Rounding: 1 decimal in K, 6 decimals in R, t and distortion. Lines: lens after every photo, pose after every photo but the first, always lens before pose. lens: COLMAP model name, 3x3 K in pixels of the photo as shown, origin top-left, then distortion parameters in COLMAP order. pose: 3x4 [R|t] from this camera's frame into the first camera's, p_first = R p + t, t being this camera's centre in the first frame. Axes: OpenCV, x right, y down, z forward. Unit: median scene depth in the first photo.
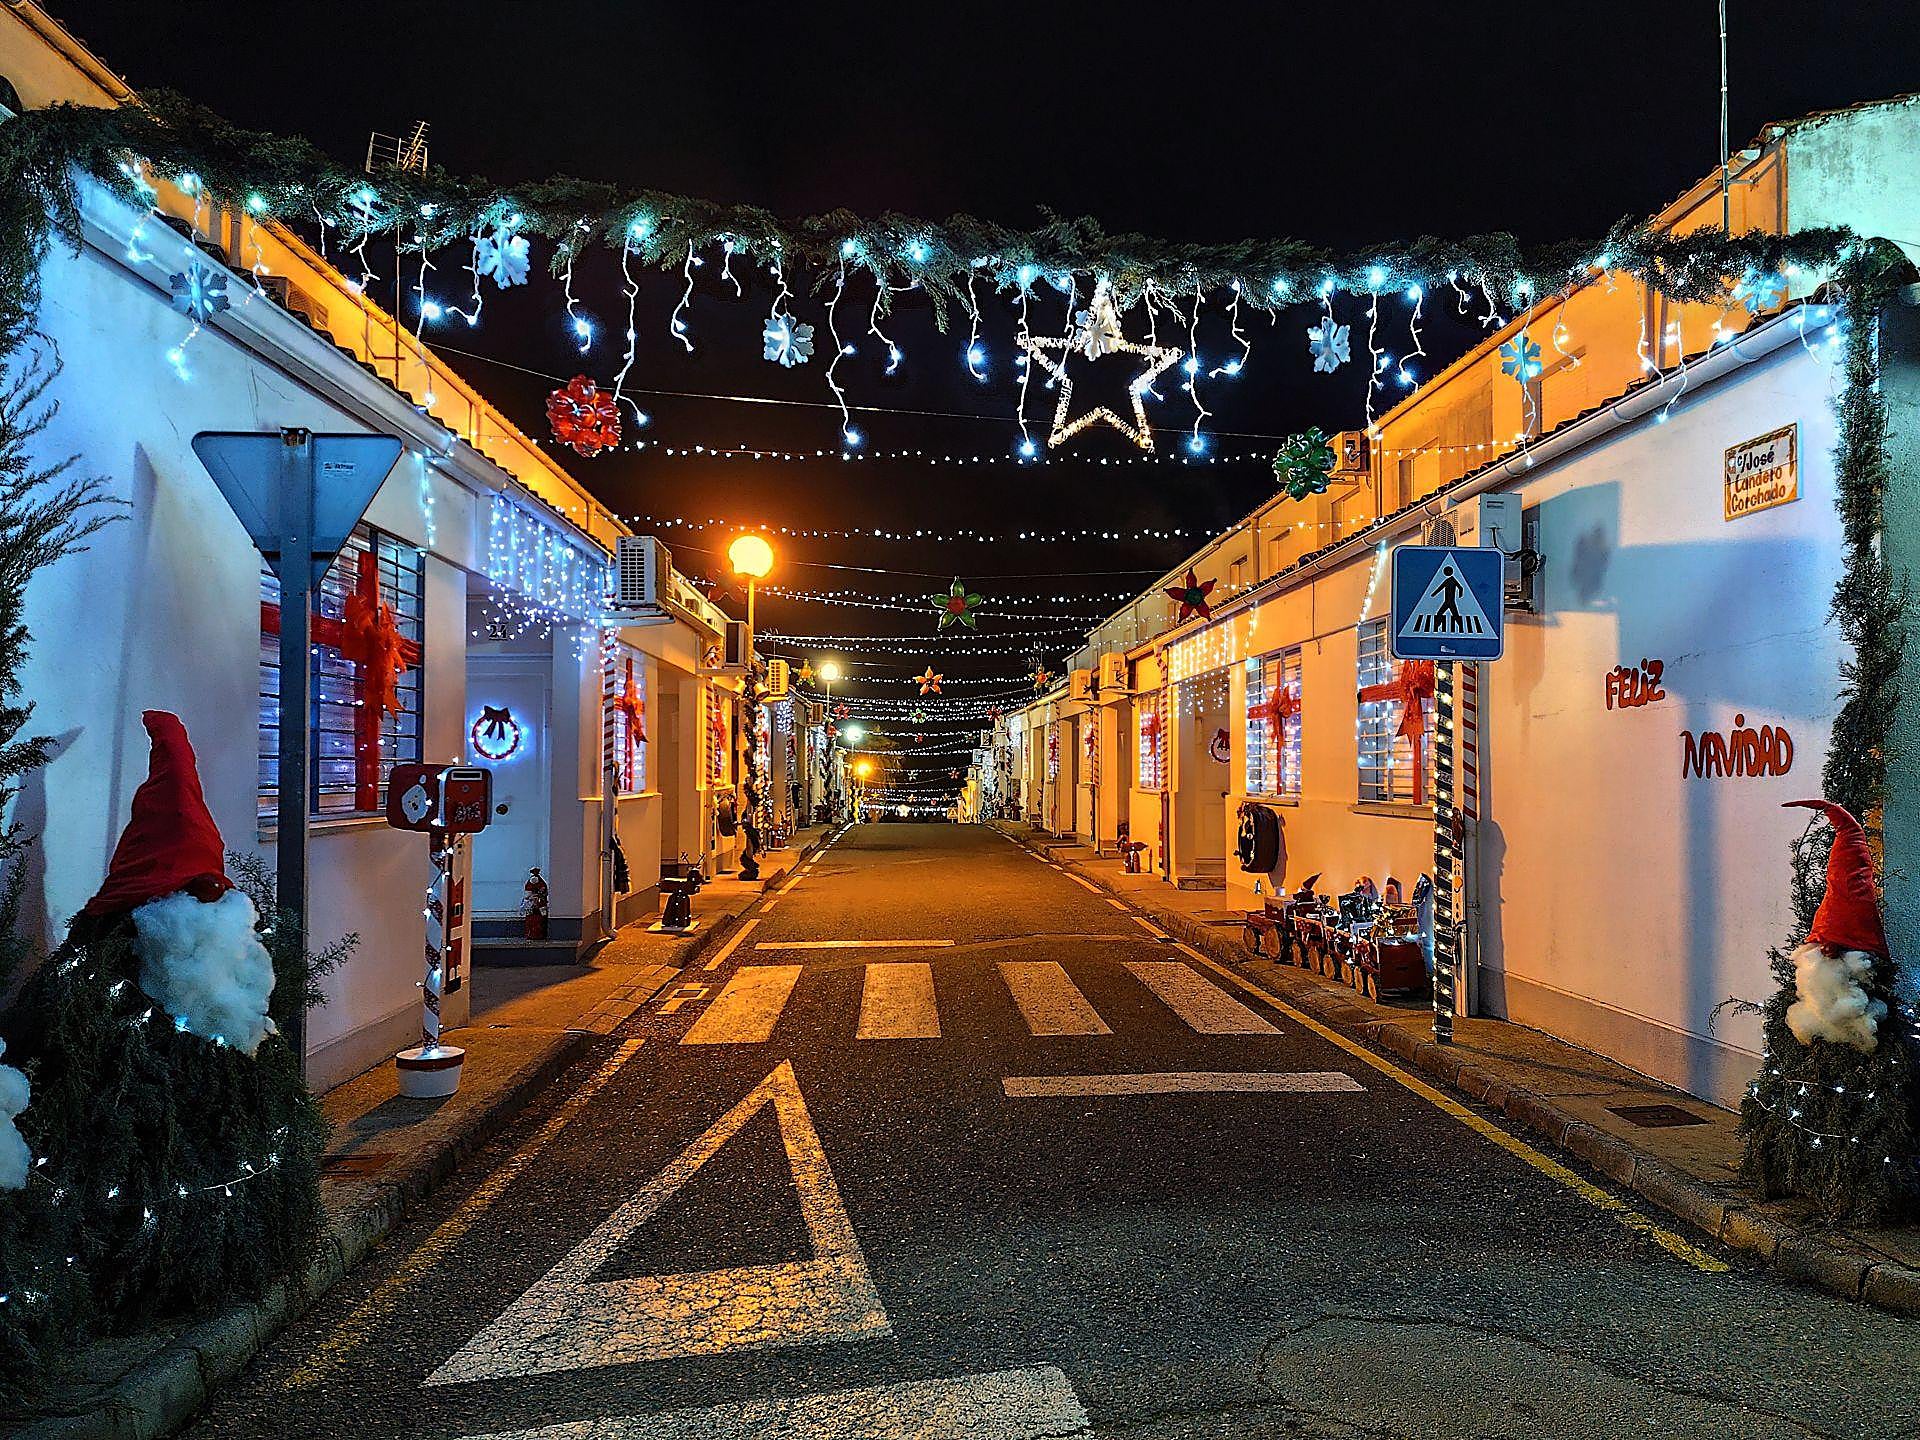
lens RADIAL K [[1320.1, 0, 960.0], [0, 1320.1, 720.0], [0, 0, 1]] dist [0.002205, -0.002921]
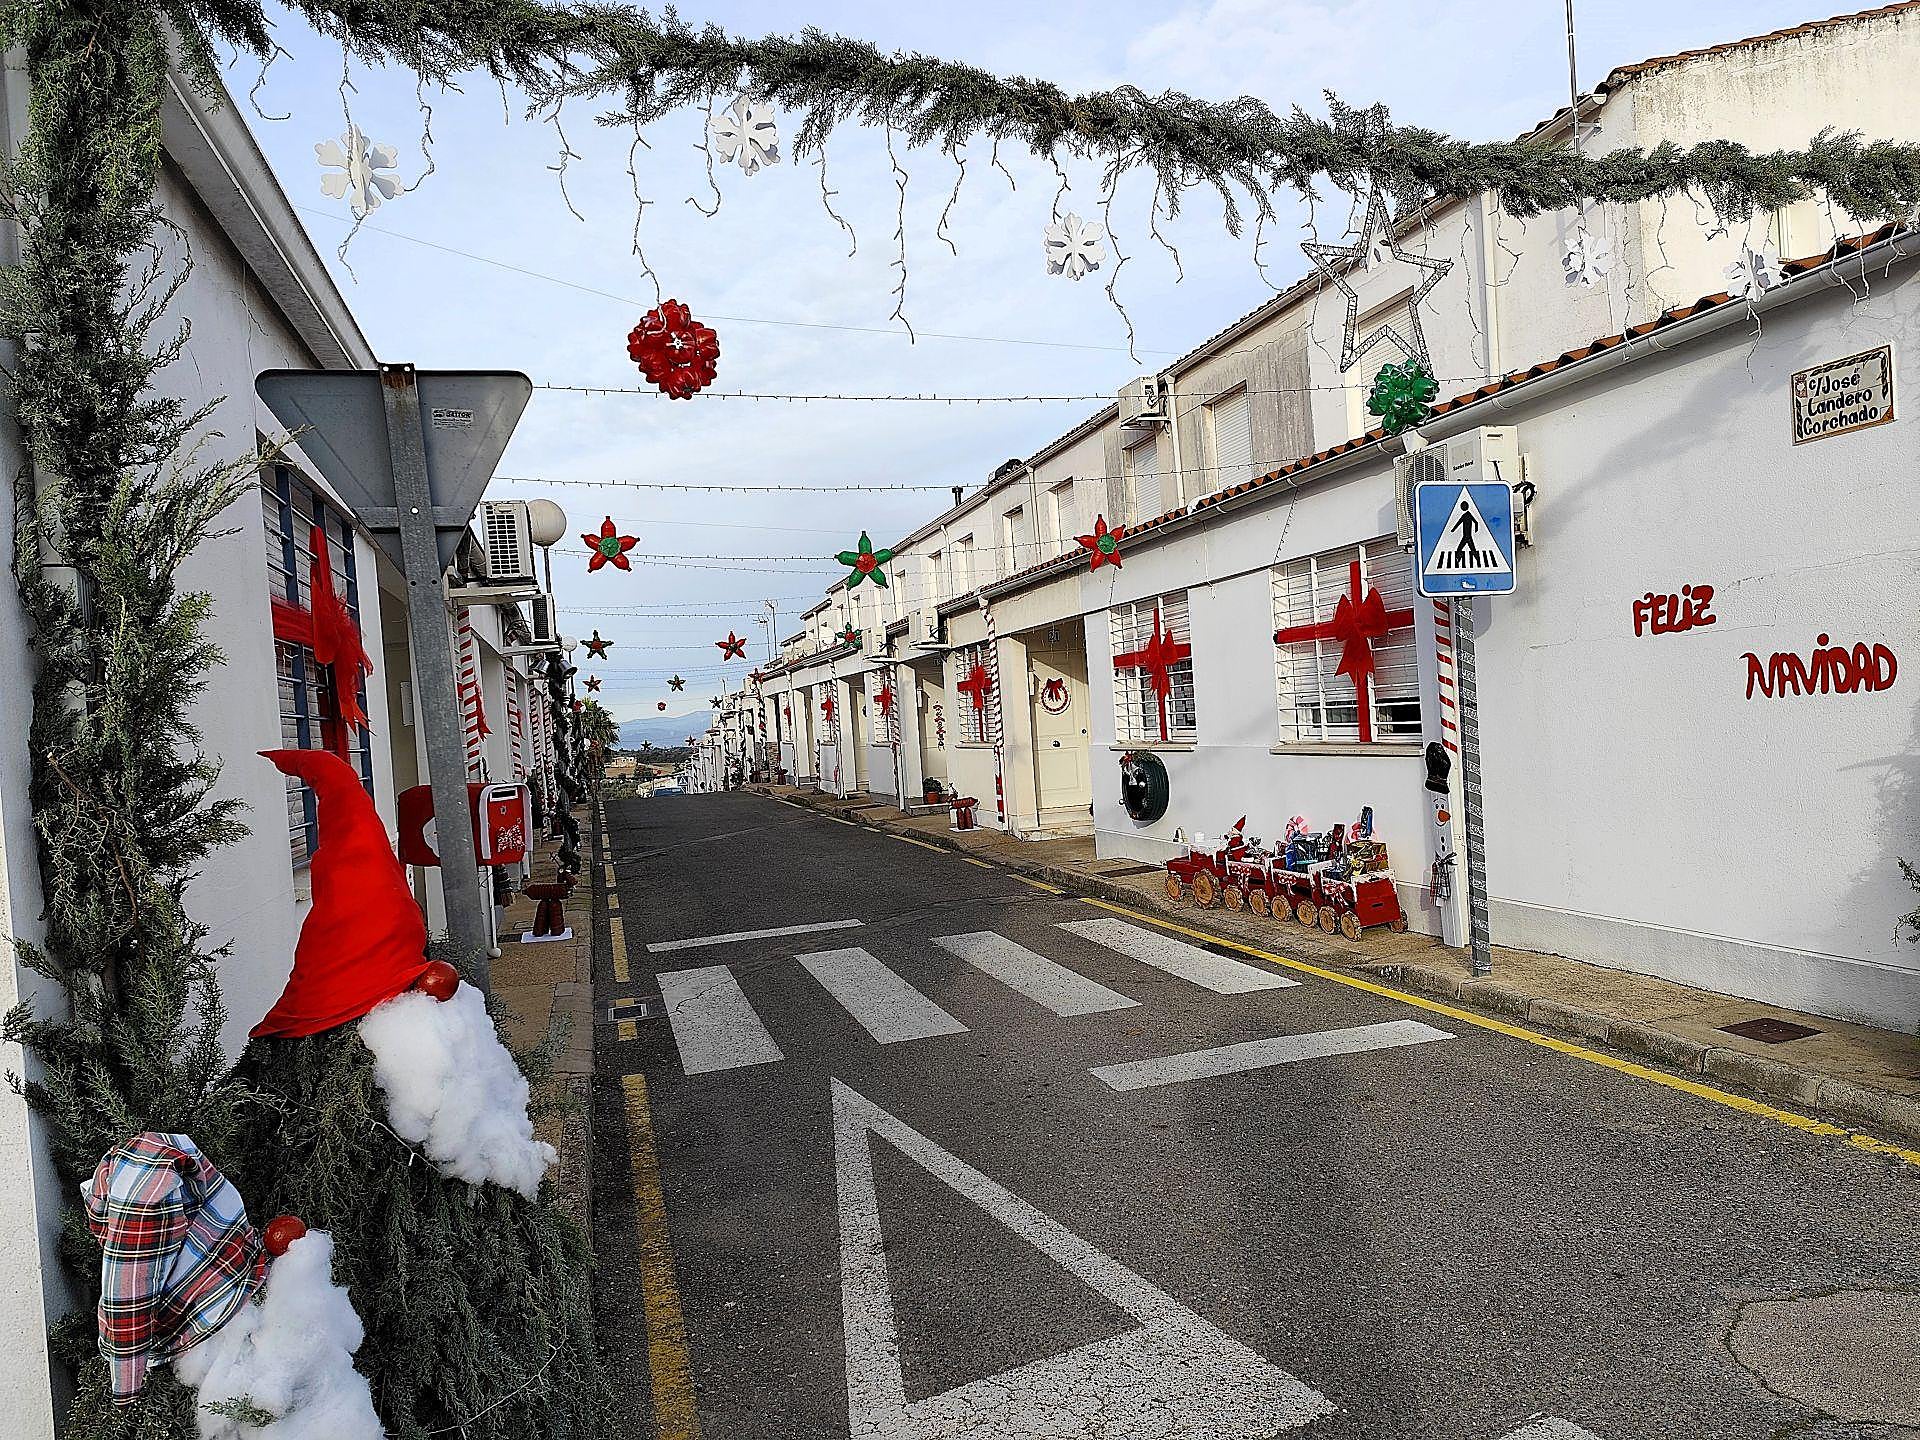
lens RADIAL K [[1320.1, 0, 960.0], [0, 1320.1, 720.0], [0, 0, 1]] dist [0.002205, -0.002921]
pose [[0.974629, -0.070103, 0.212565, -0.271428], [0.063147, 0.997228, 0.039347, -0.019267], [-0.214734, -0.024926, 0.976355, 0.135517]]
